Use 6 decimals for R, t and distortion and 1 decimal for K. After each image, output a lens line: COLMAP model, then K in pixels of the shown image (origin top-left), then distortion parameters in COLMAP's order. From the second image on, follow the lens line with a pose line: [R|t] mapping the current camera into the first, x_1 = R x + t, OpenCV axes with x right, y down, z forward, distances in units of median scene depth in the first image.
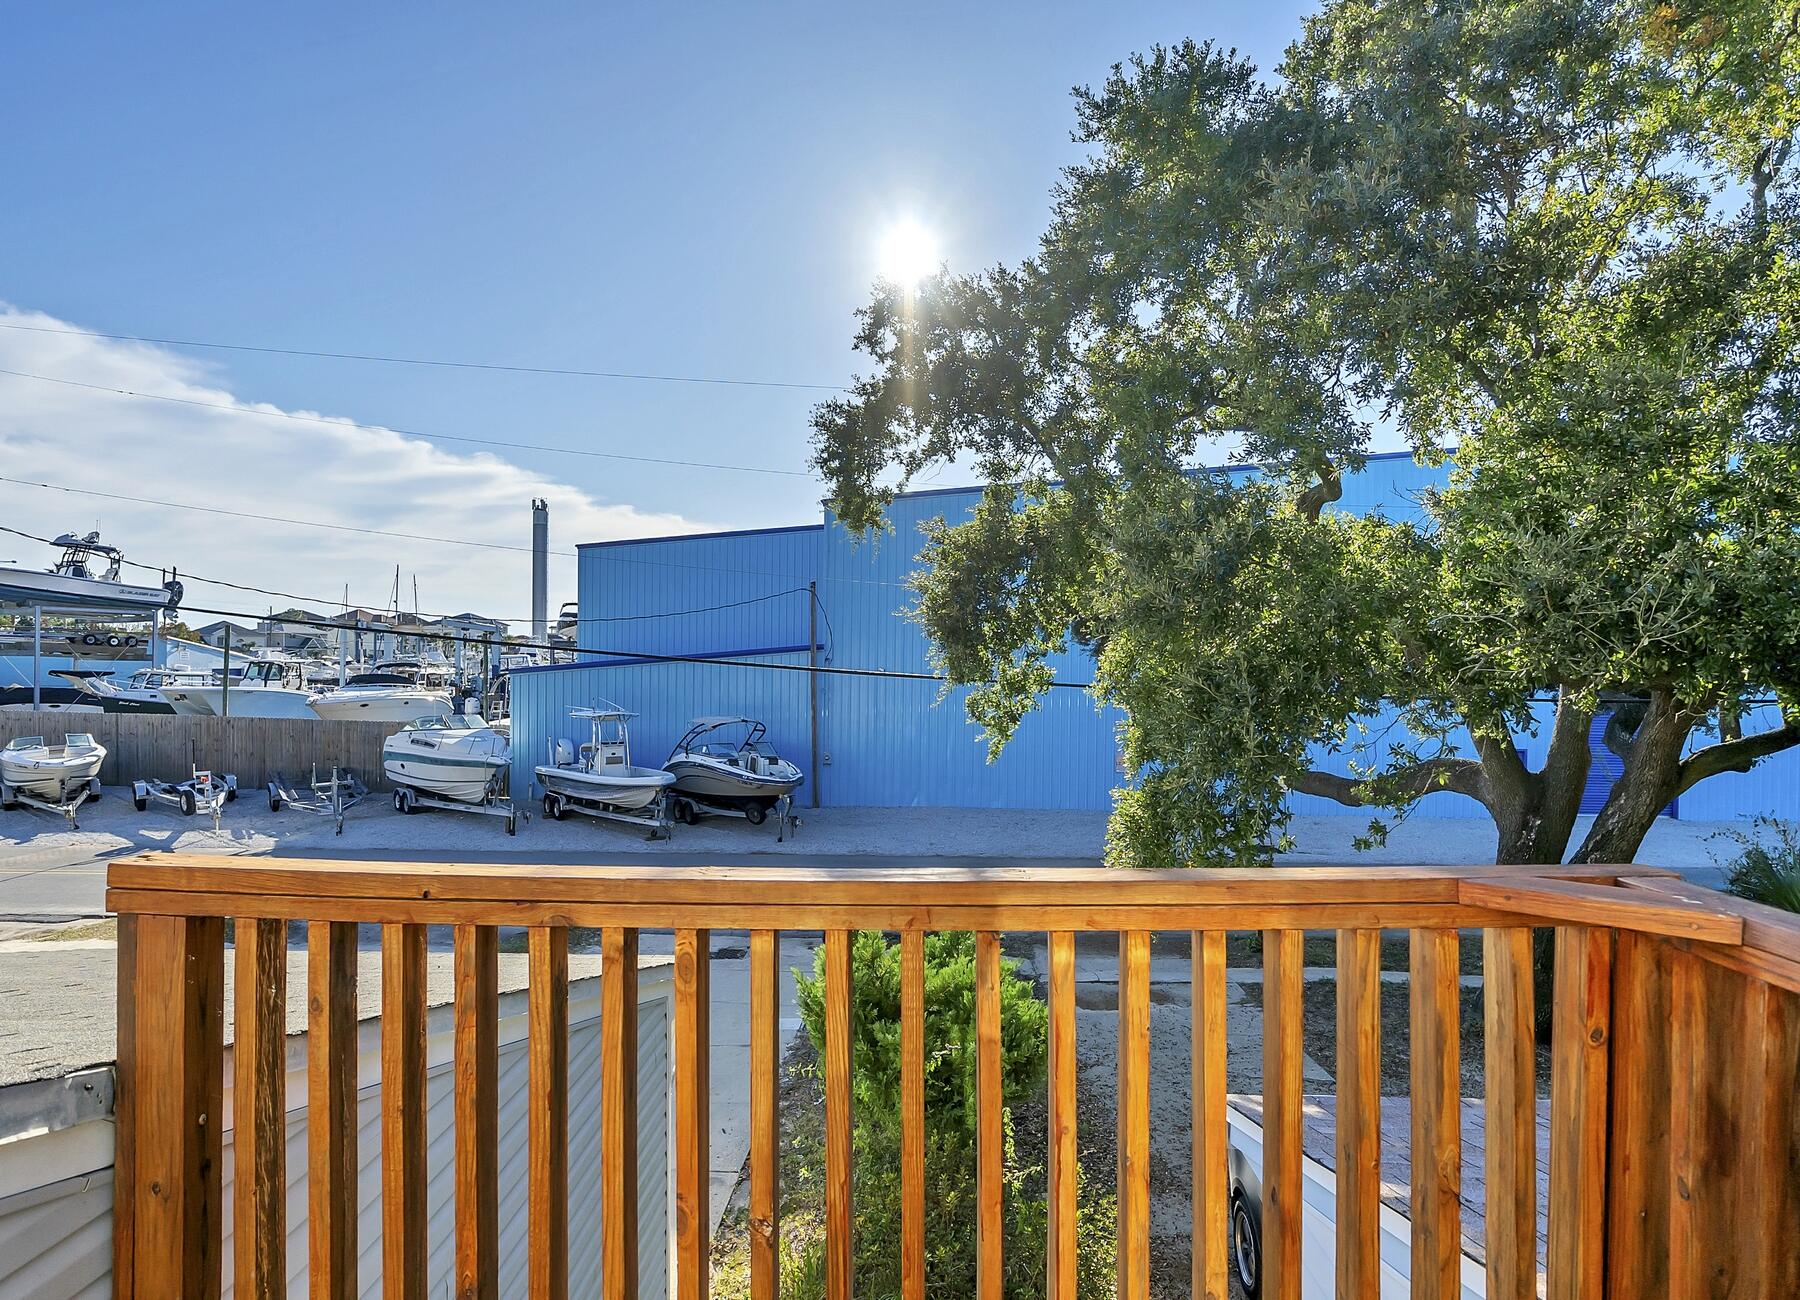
lens RADIAL K [[974.0, 0, 902.3], [0, 974.0, 680.8], [0, 0, 1]] dist [-0.002738, 0.001422]
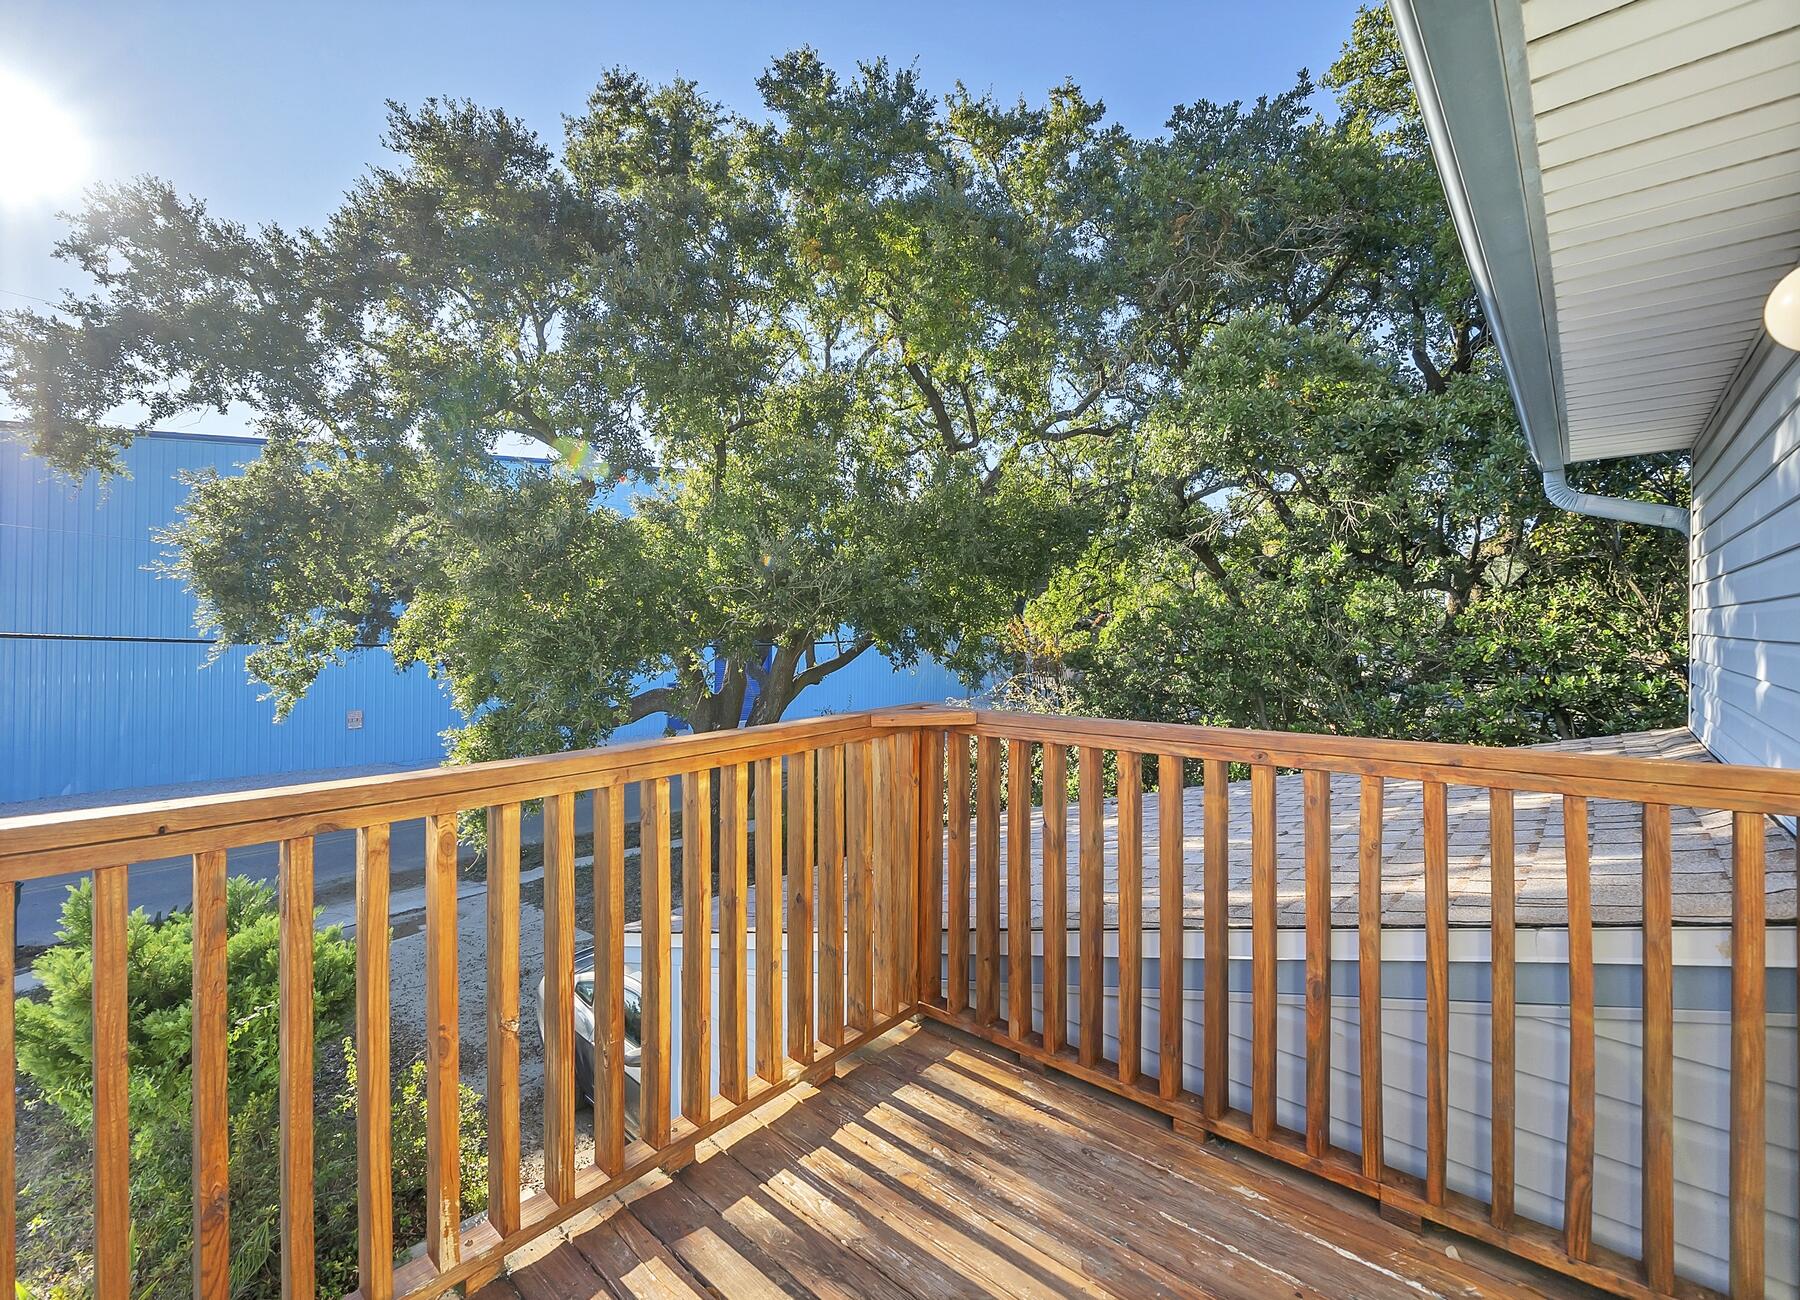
lens RADIAL K [[775.6, 0, 913.1], [0, 775.6, 646.6], [0, 0, 1]] dist [0.000535, -0.000050]
pose [[0.648628, -0.030201, 0.760506, -0.098841], [0.021863, 0.999539, 0.021048, 0.004999], [-0.760792, 0.002975, 0.648989, -0.019243]]
